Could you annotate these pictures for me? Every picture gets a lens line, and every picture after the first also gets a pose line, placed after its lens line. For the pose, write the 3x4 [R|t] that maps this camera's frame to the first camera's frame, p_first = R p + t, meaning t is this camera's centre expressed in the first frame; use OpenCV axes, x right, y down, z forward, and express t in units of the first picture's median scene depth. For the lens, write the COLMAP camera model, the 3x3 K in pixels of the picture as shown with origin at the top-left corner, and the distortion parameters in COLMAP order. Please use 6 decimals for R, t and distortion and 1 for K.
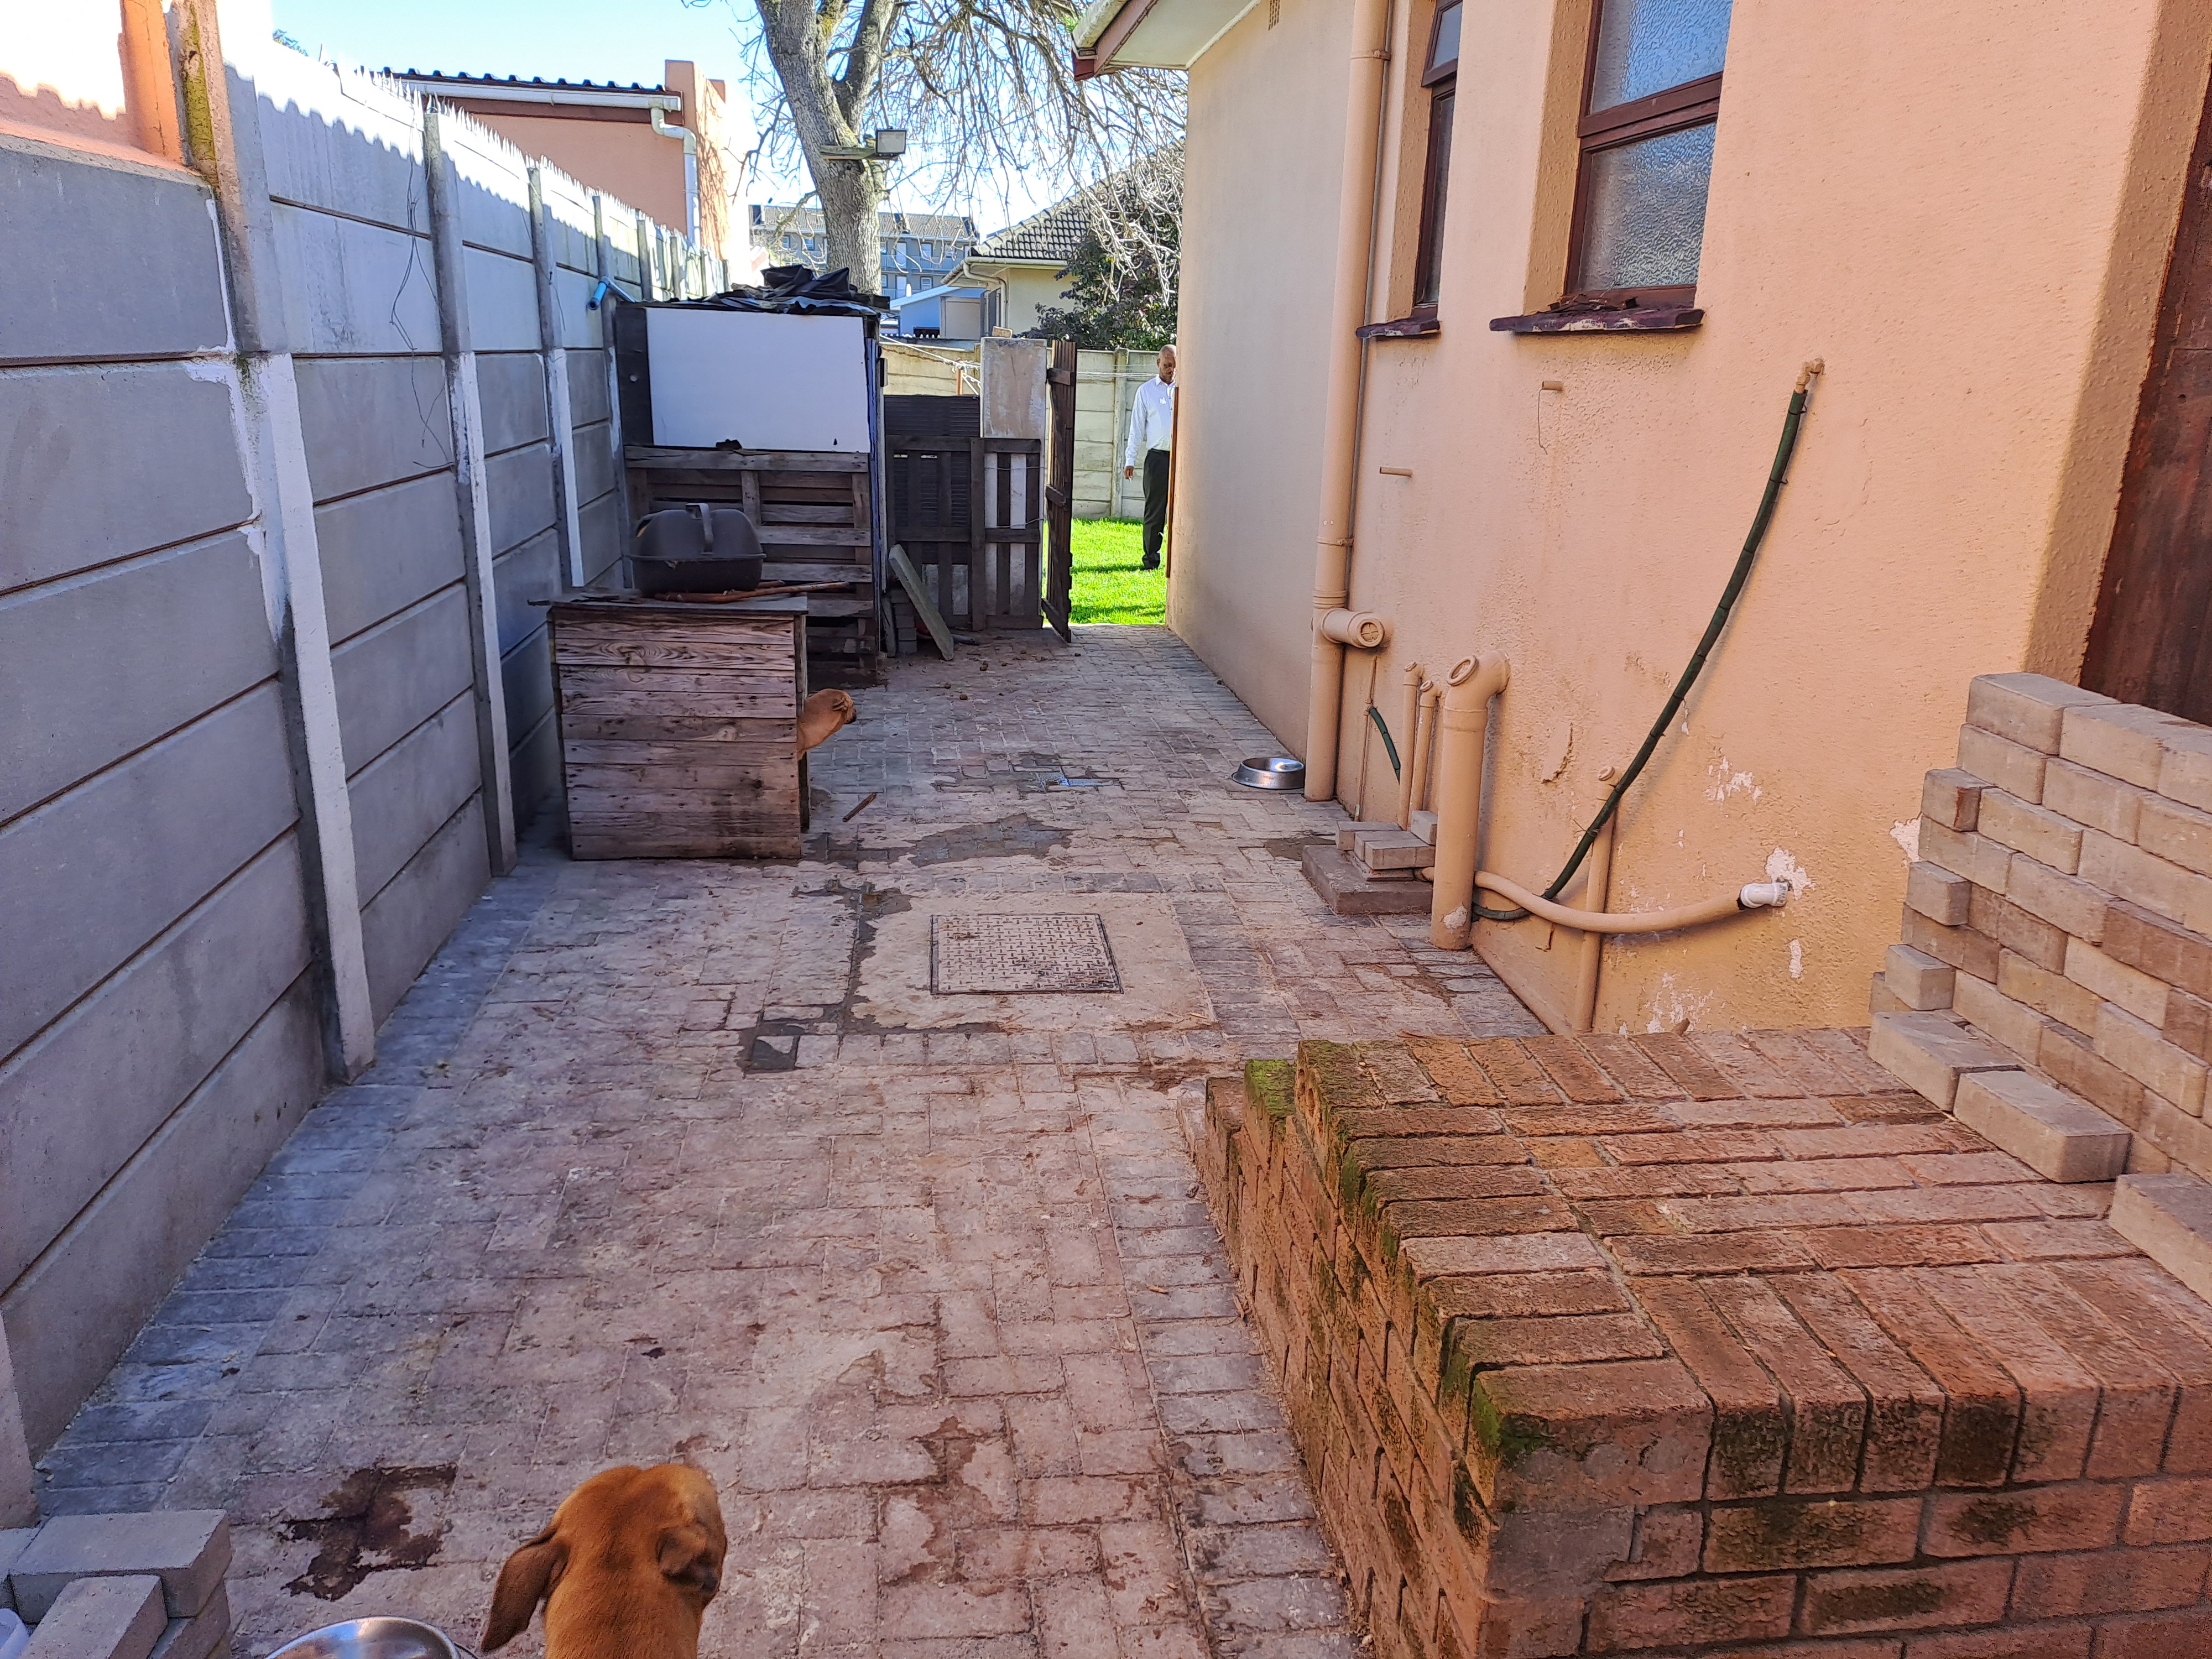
lens RADIAL K [[1612.7, 0, 1106.0], [0, 1612.7, 829.5], [0, 0, 1]] dist [0.110901, -0.121641]
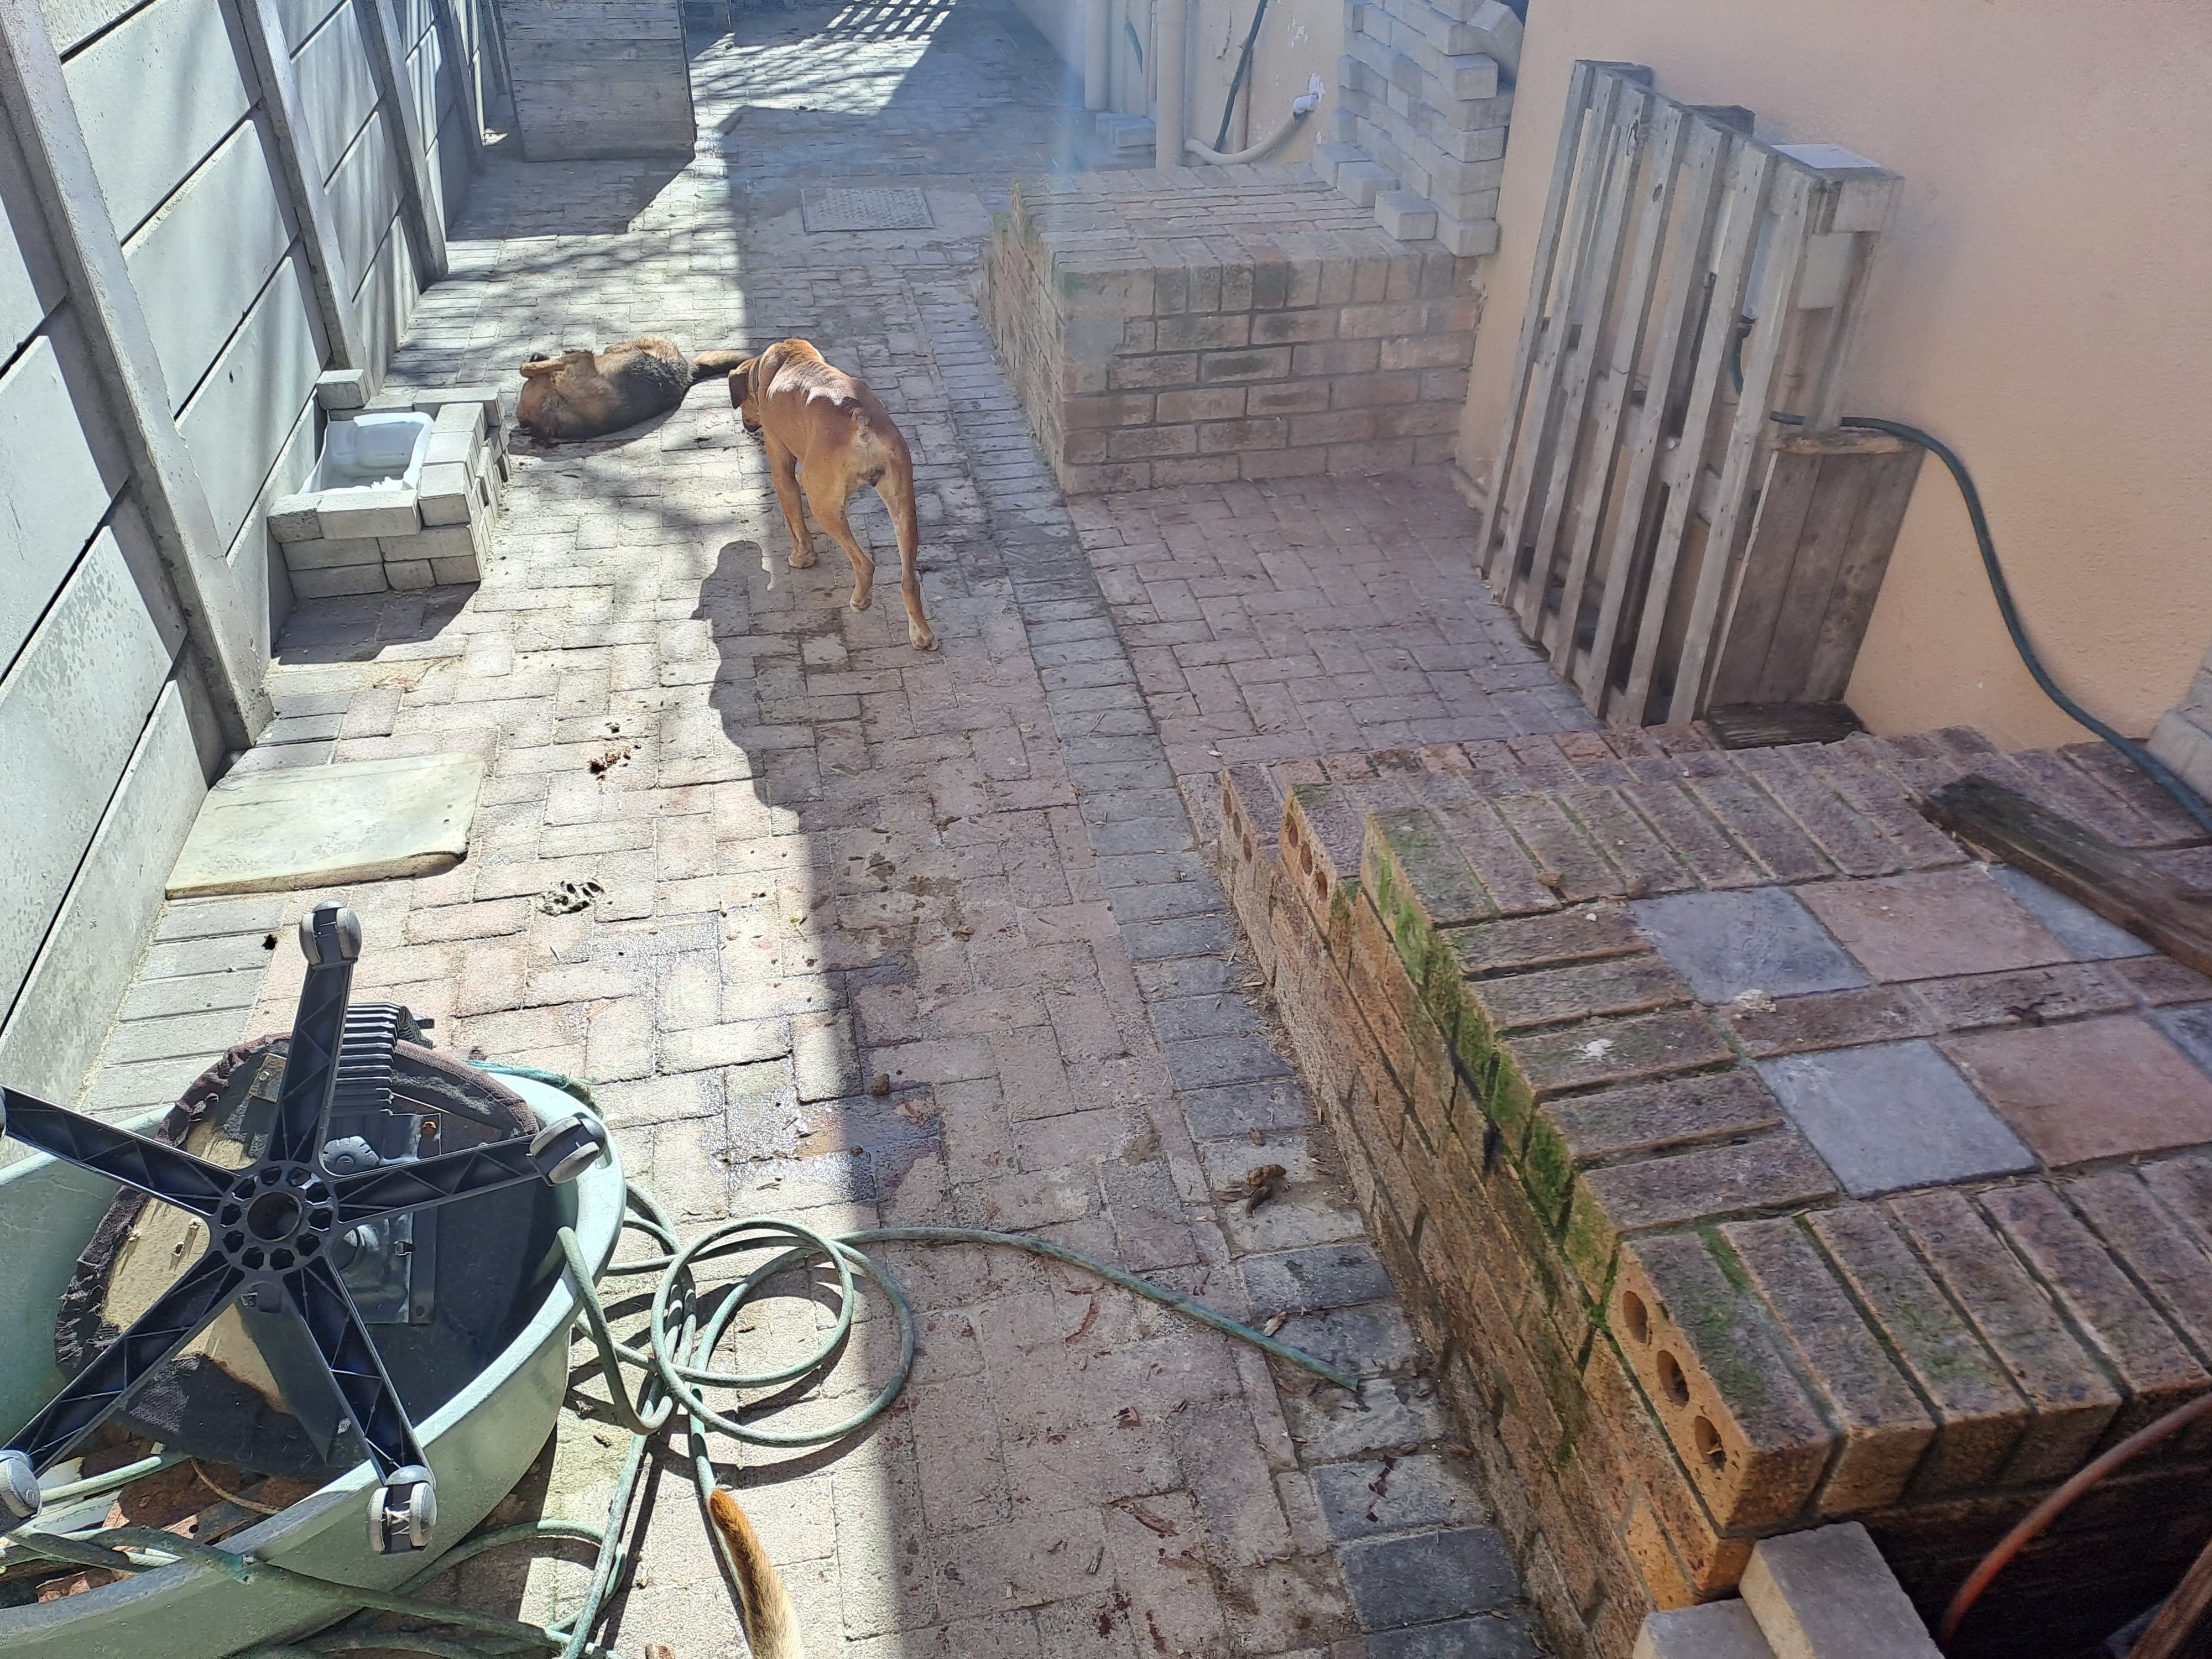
lens RADIAL K [[1622.8, 0, 1082.8], [0, 1622.8, 822.1], [0, 0, 1]] dist [0.145072, -0.216512]
pose [[0.997376, -0.055581, 0.046390, 0.036669], [0.037684, 0.945698, 0.322855, 0.111977], [-0.061815, -0.320260, 0.945311, -0.506923]]
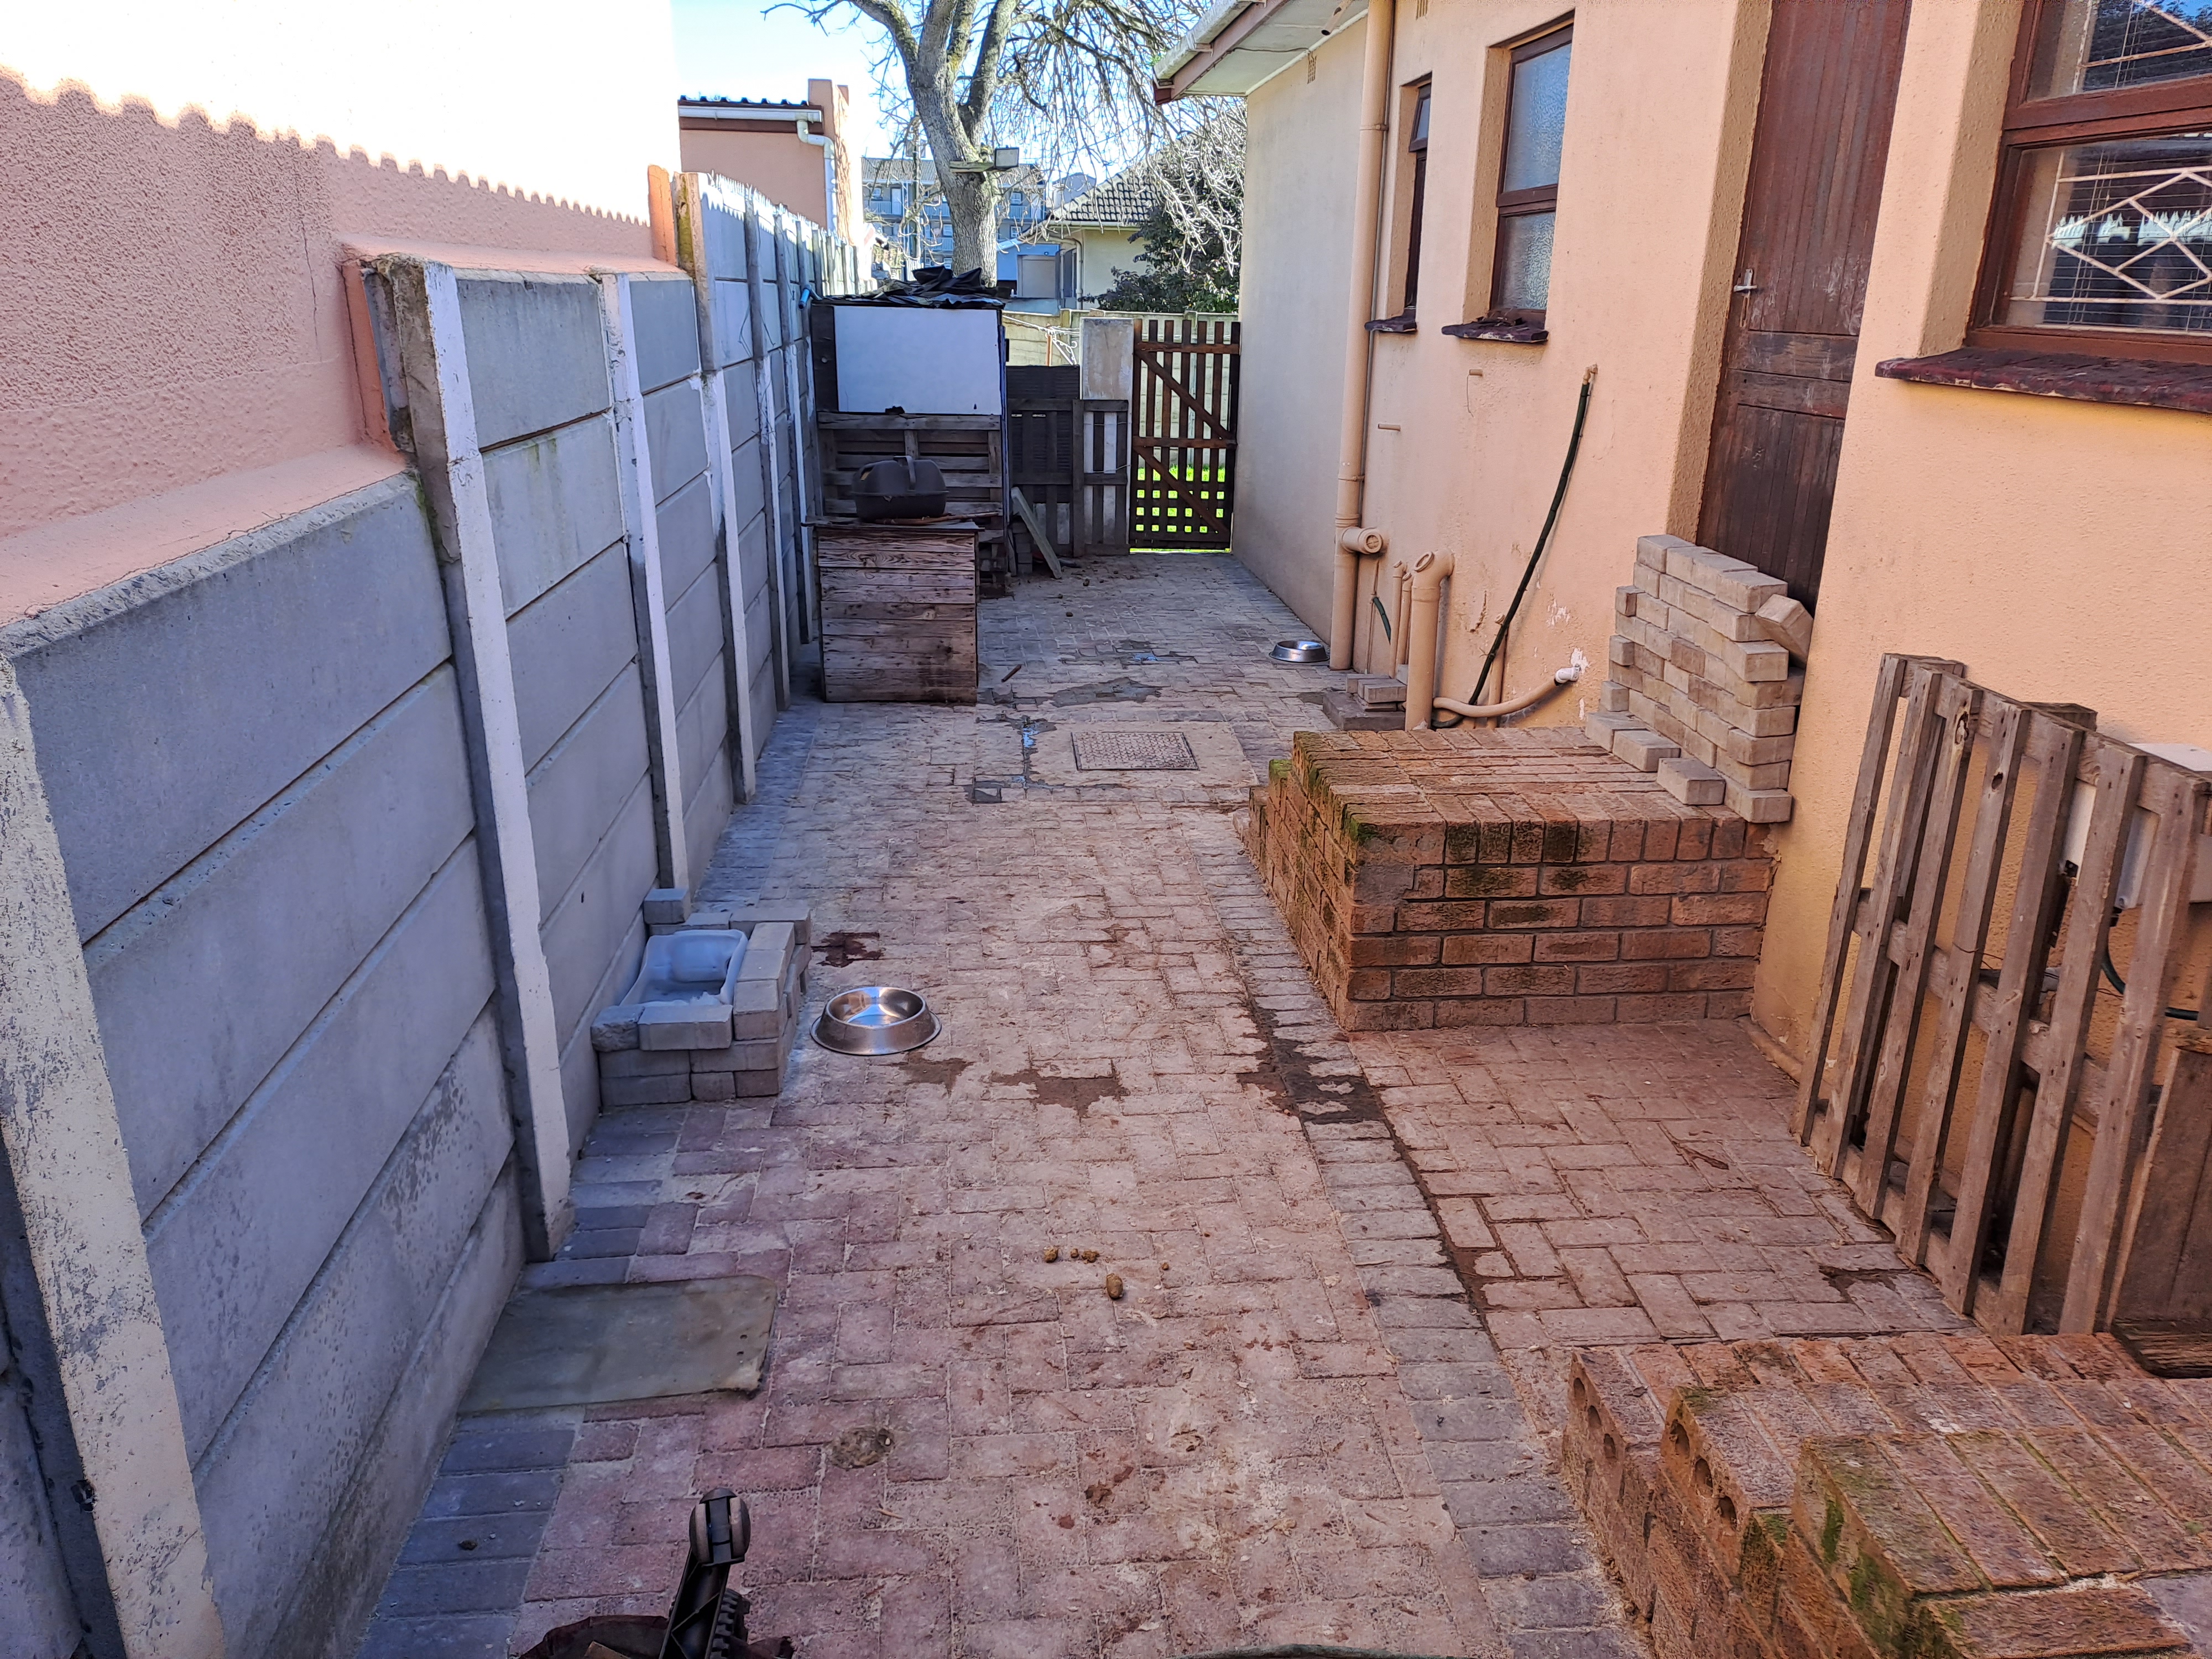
lens RADIAL K [[1619.2, 0, 1121.3], [0, 1619.2, 872.6], [0, 0, 1]] dist [0.099555, -0.134884]
pose [[0.999500, -0.002776, -0.031482, -0.013690], [0.004462, 0.998552, 0.053607, 0.098046], [0.031287, -0.053721, 0.998066, -0.485911]]
